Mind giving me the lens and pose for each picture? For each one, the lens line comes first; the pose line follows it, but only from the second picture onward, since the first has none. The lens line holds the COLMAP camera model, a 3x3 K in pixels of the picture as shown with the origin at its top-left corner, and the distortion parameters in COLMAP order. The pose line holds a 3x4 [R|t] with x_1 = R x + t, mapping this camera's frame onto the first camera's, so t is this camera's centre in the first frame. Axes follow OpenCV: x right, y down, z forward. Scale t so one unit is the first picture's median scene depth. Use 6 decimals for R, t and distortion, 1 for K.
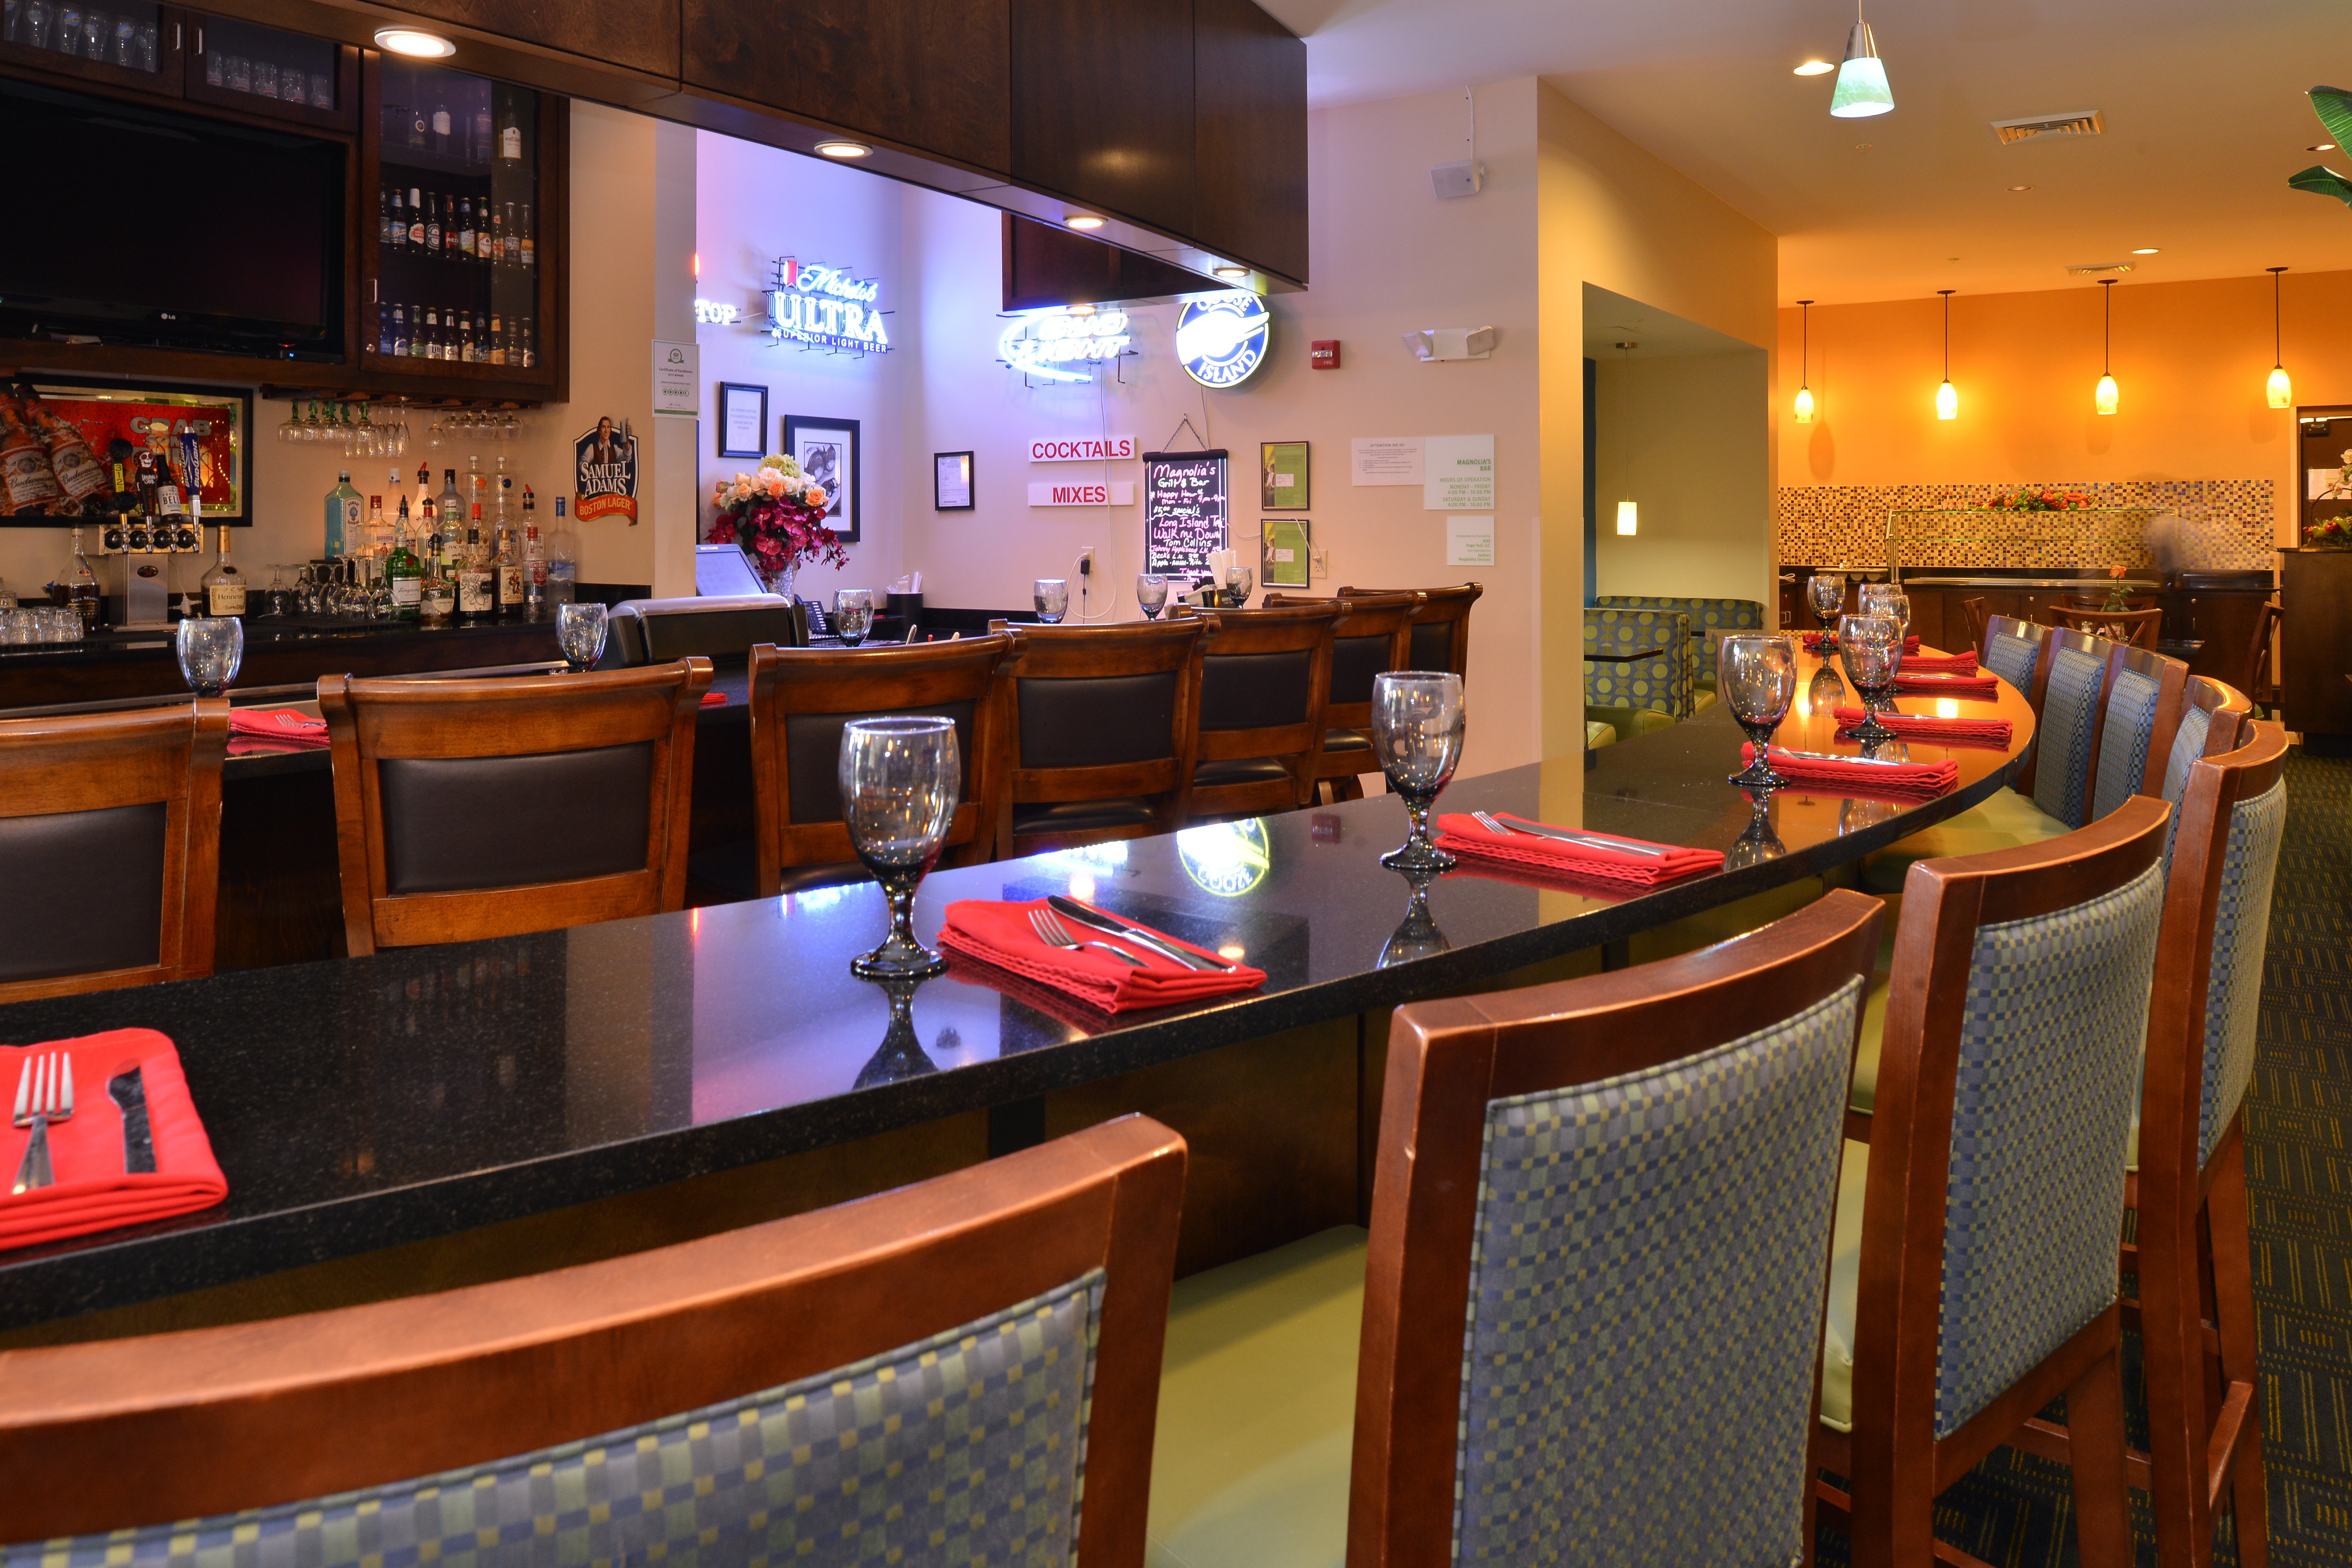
lens RADIAL K [[1684.6, 0, 1176.1], [0, 1684.6, 780.8], [0, 0, 1]] dist [-0.007719, -0.000955]
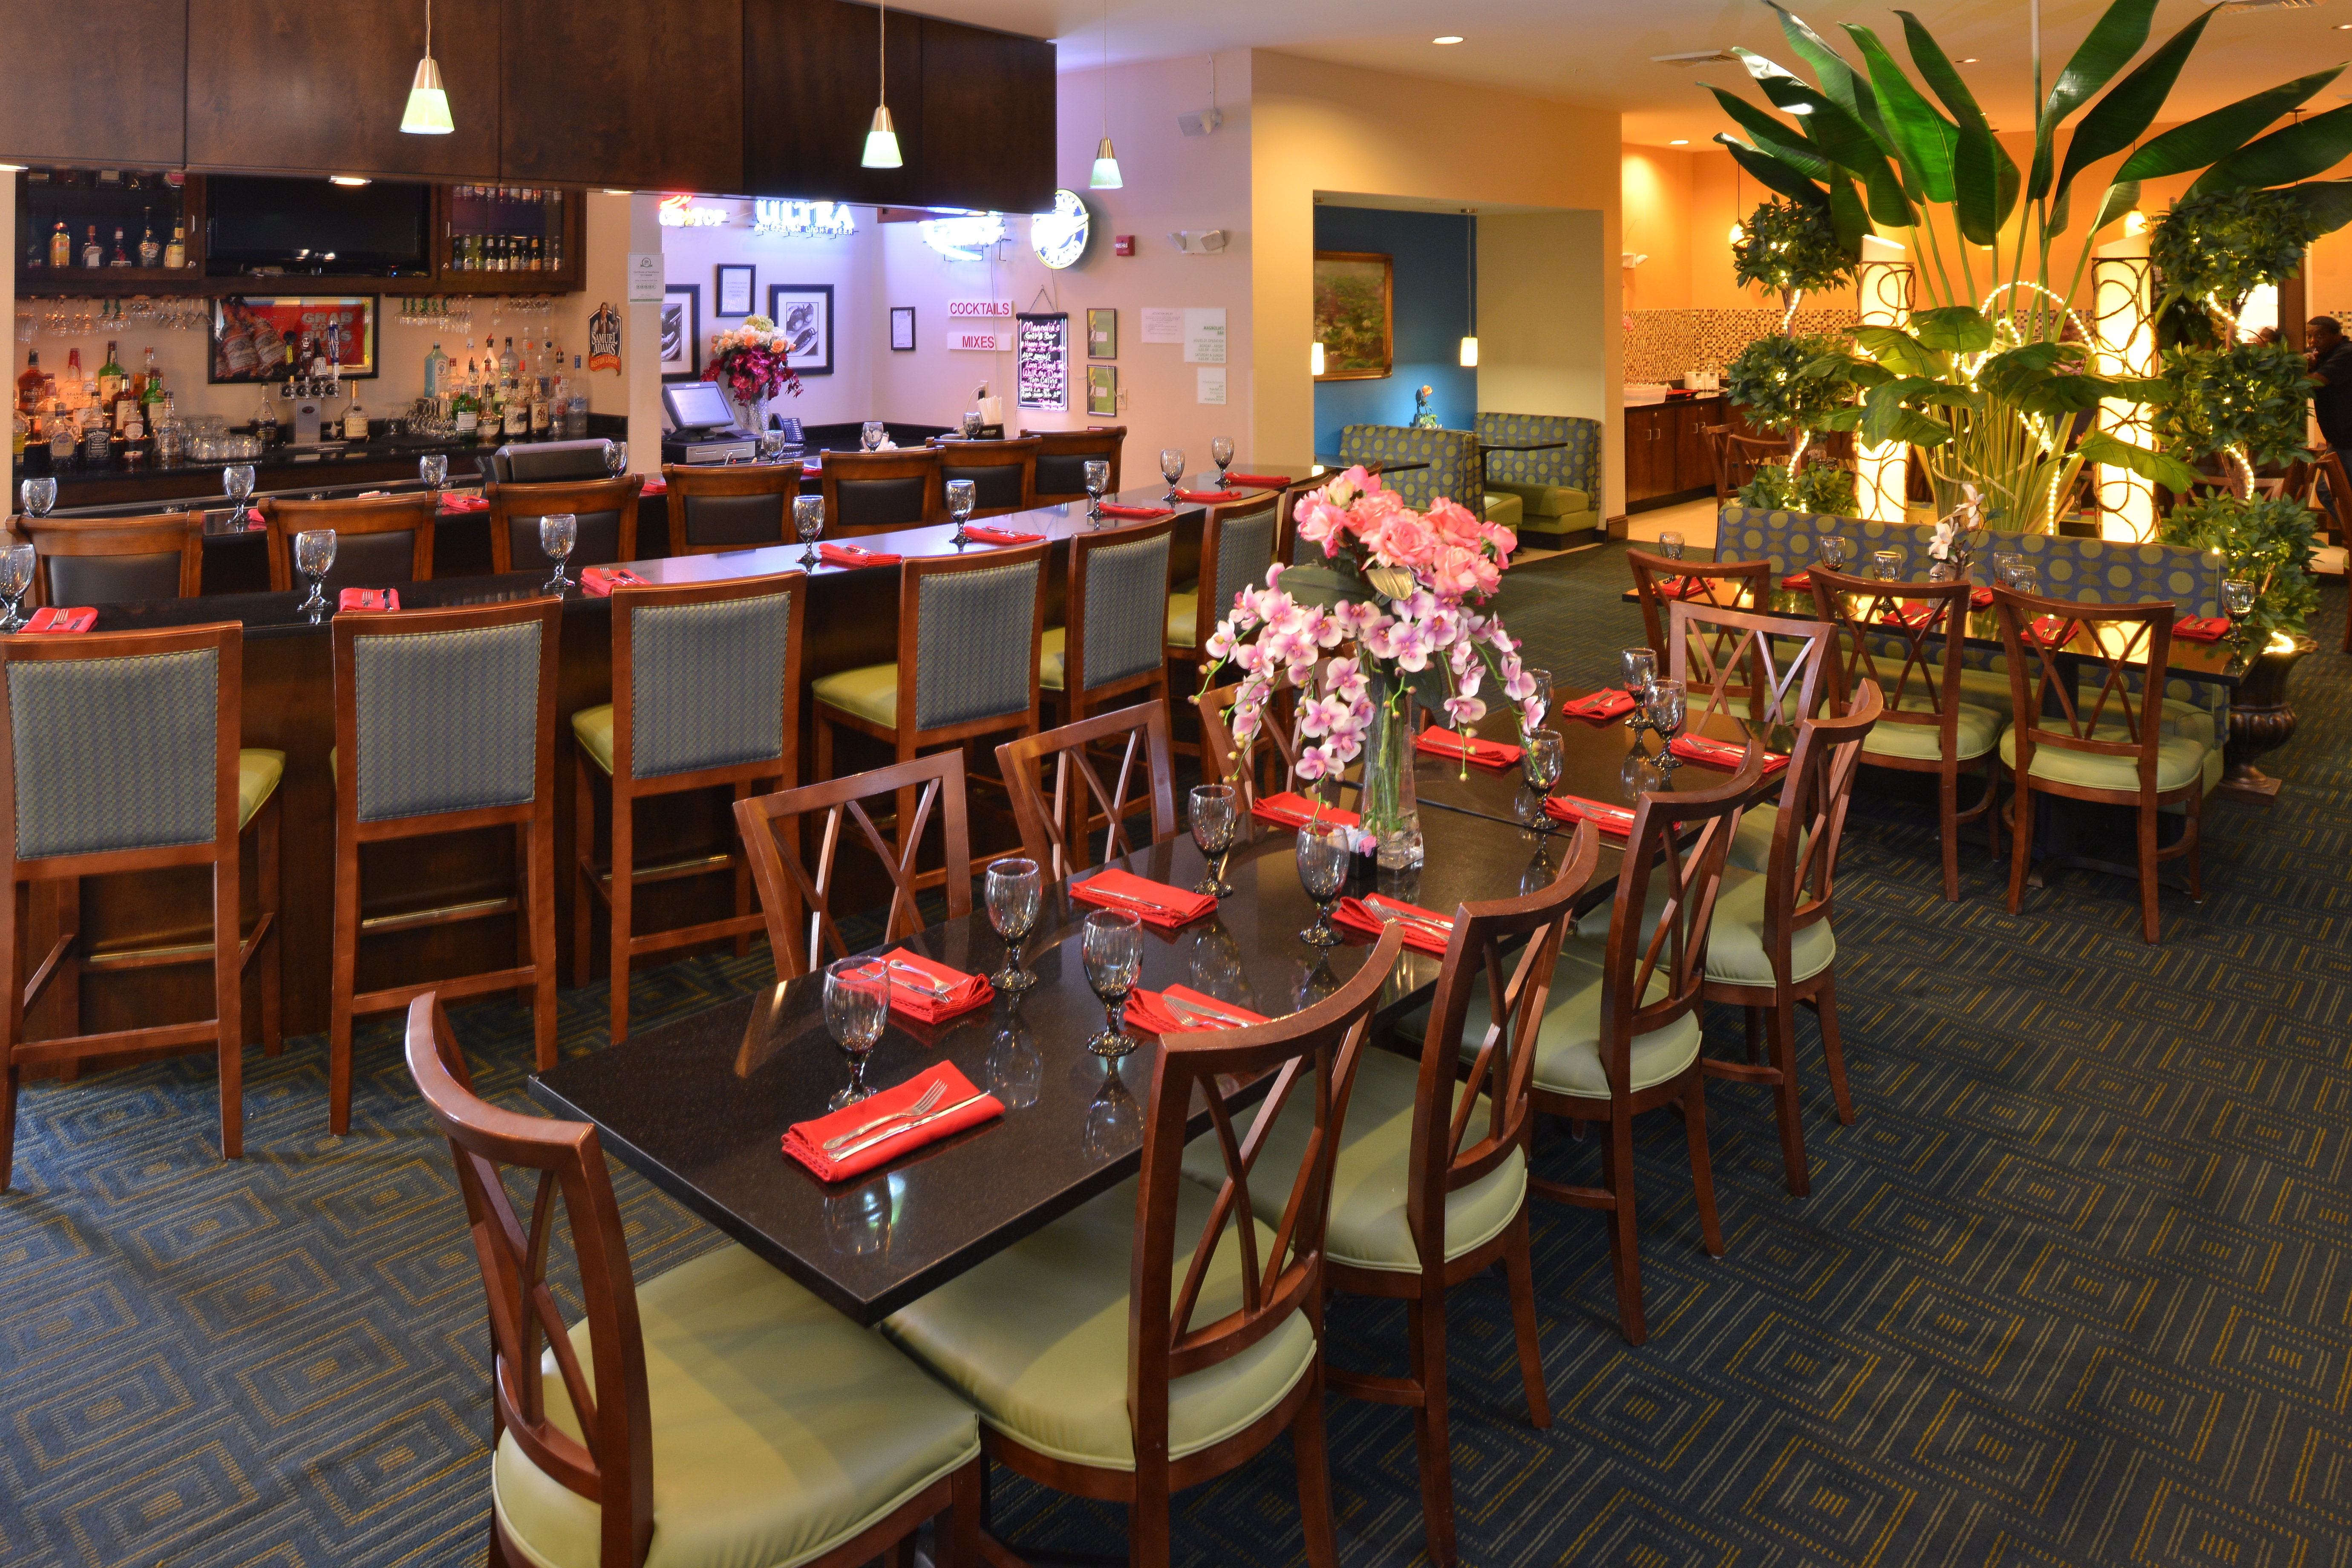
lens RADIAL K [[1684.6, 0, 1145.4], [0, 1684.6, 581.7], [0, 0, 1]] dist [-0.007719, -0.000955]
pose [[0.984098, 0.028409, -0.175342, 0.358298], [-0.025625, 0.999507, 0.018119, -0.006990], [0.175770, -0.013337, 0.984341, -0.347481]]
